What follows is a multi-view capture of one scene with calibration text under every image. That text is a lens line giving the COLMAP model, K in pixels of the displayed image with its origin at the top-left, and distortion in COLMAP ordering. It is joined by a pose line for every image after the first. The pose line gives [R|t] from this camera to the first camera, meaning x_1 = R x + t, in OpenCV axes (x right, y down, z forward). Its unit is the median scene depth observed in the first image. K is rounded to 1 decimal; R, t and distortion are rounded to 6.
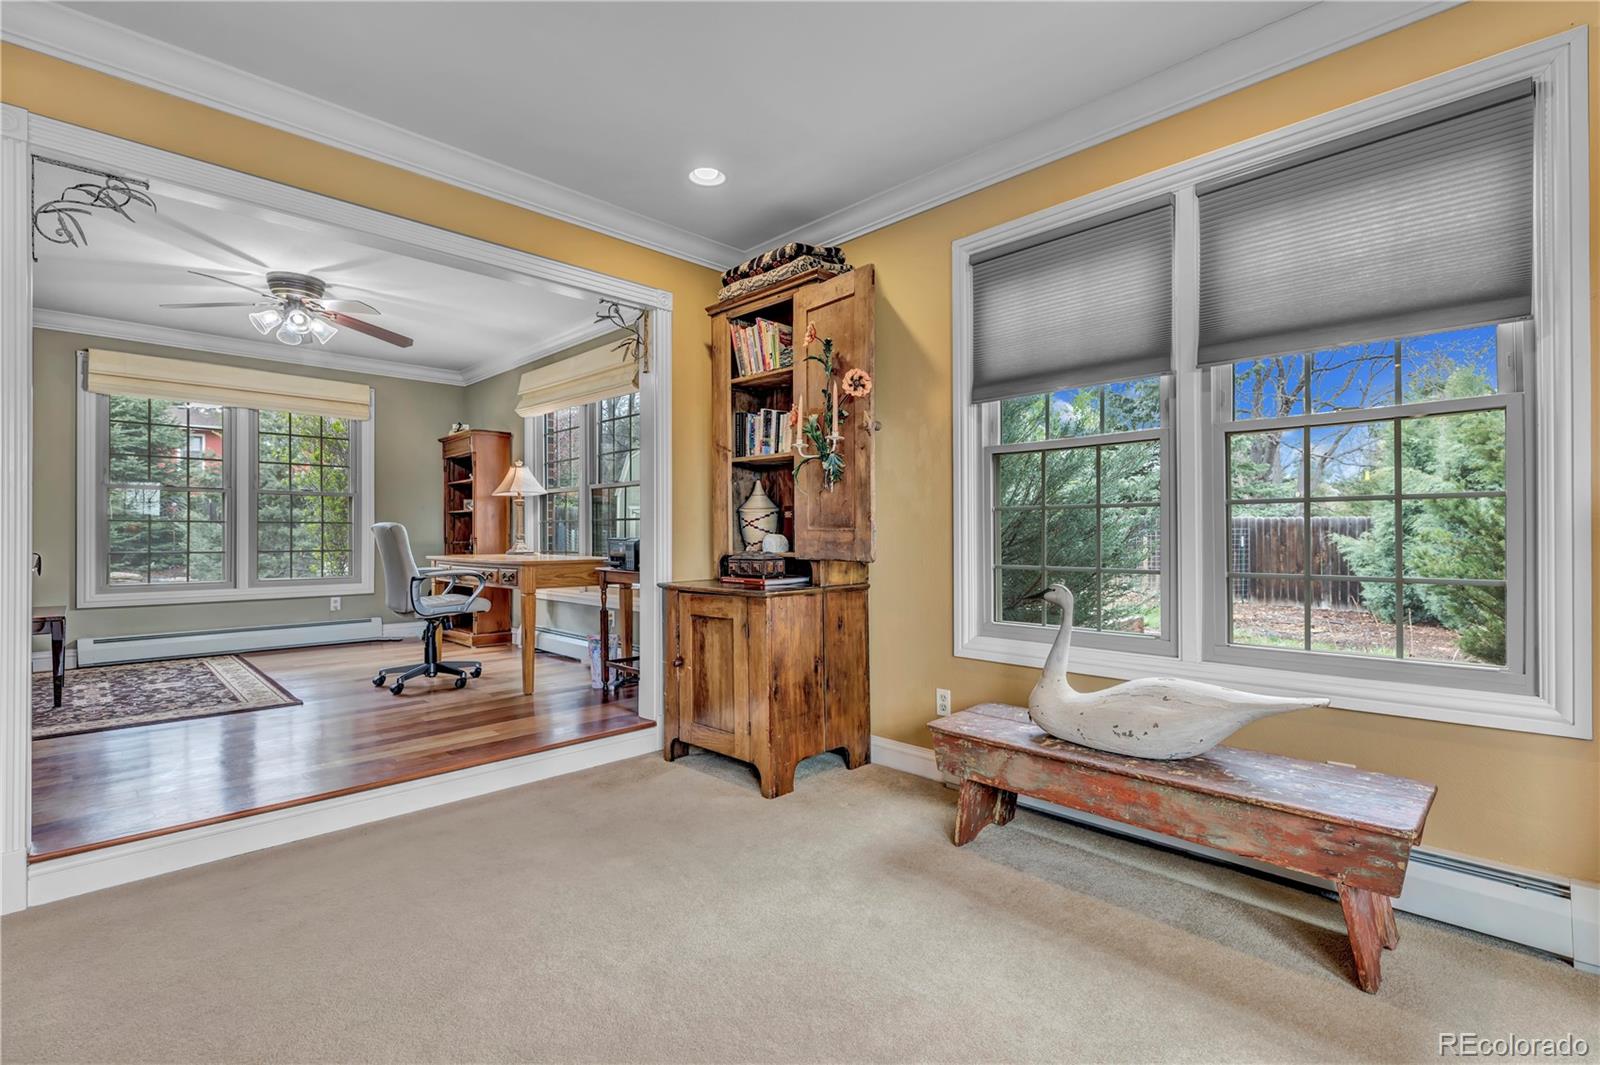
lens RADIAL K [[739.3, 0, 804.2], [0, 739.3, 531.6], [0, 0, 1]] dist [0.010880, -0.000136]
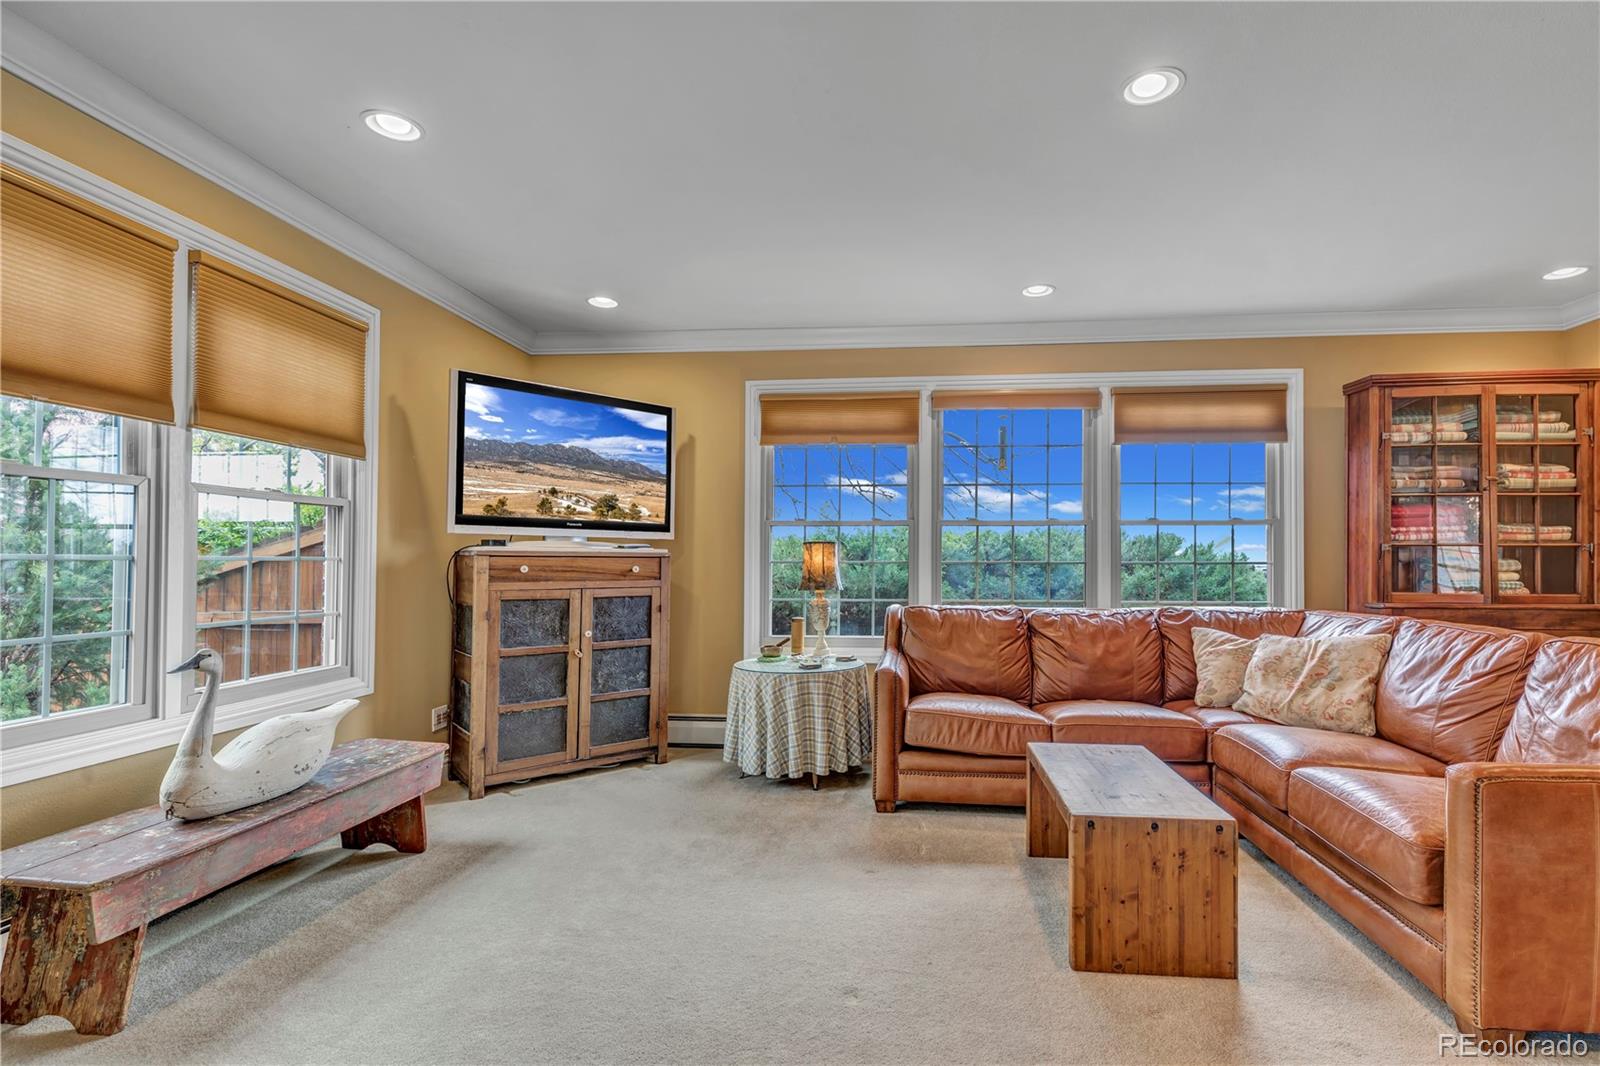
lens RADIAL K [[739.3, 0, 829.0], [0, 739.3, 555.6], [0, 0, 1]] dist [0.010880, -0.000136]
pose [[-0.635286, 0.008578, 0.772229, -0.877091], [-0.009934, 0.999765, -0.019278, -0.033466], [-0.772213, -0.019919, -0.635051, 1.031176]]
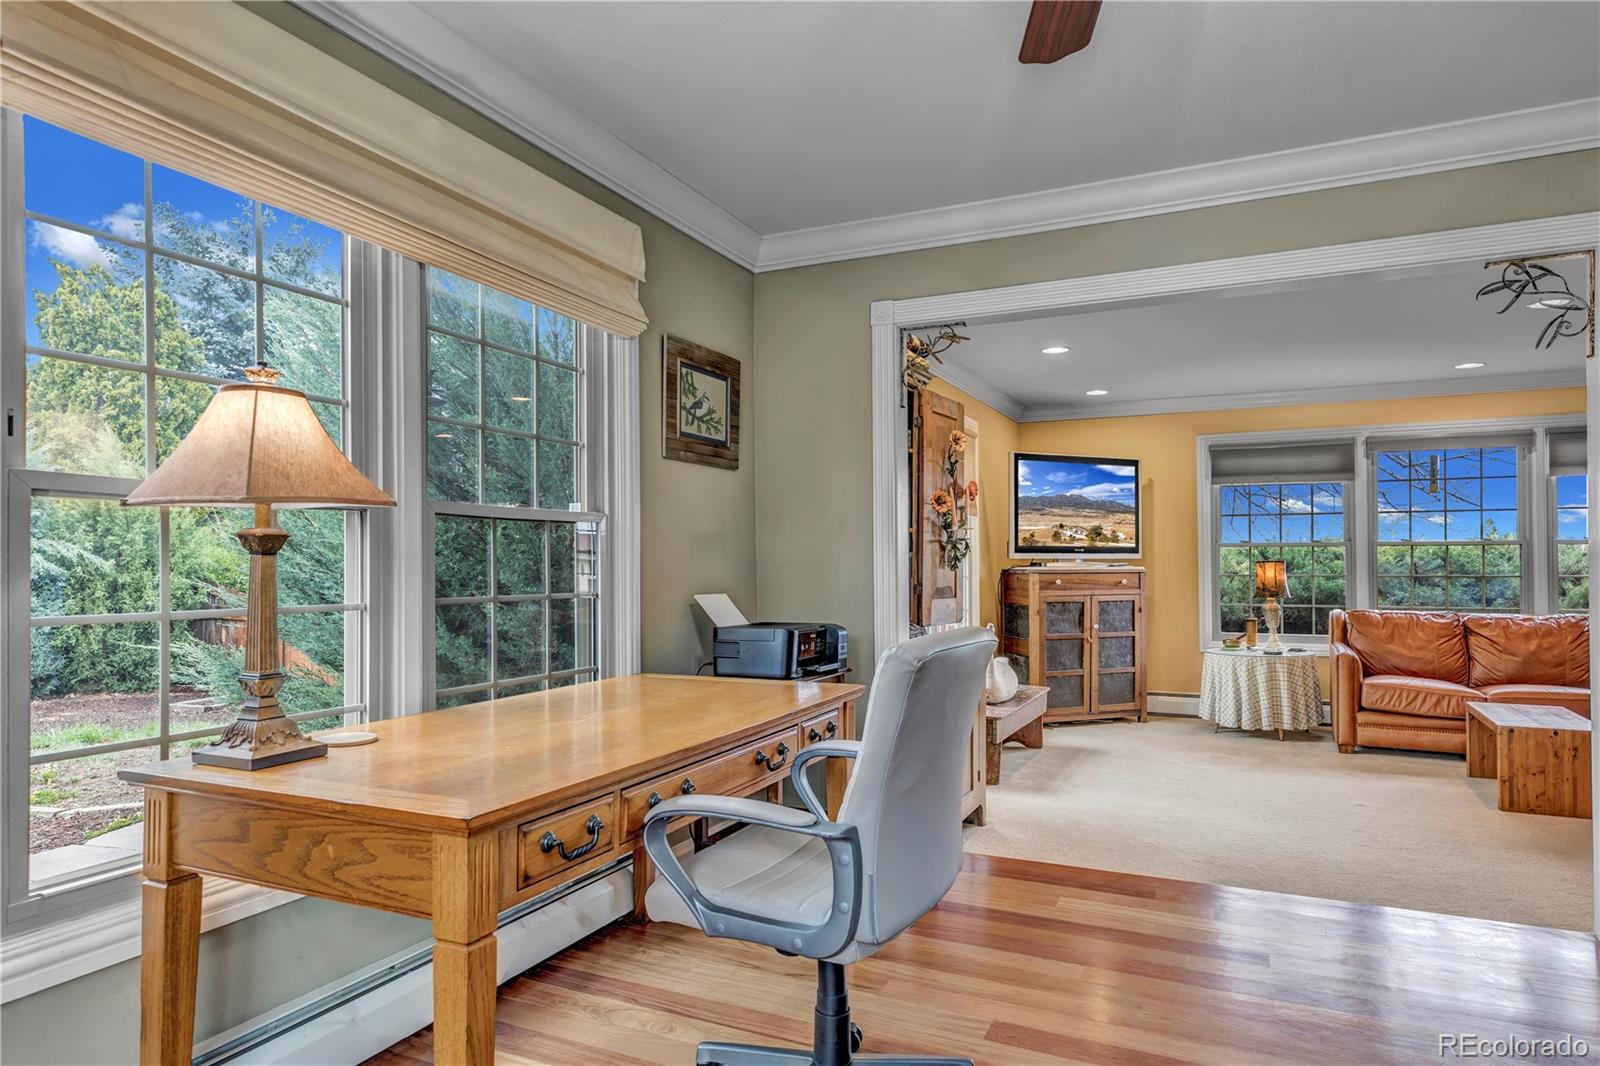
lens RADIAL K [[906.3, 0, 787.6], [0, 906.3, 544.2], [0, 0, 1]] dist [0.006826, -0.000588]
pose [[-0.313257, 0.022945, 0.949391, -1.958766], [-0.006714, 0.999630, -0.026375, -0.075070], [-0.949645, -0.014637, -0.312987, 2.590103]]
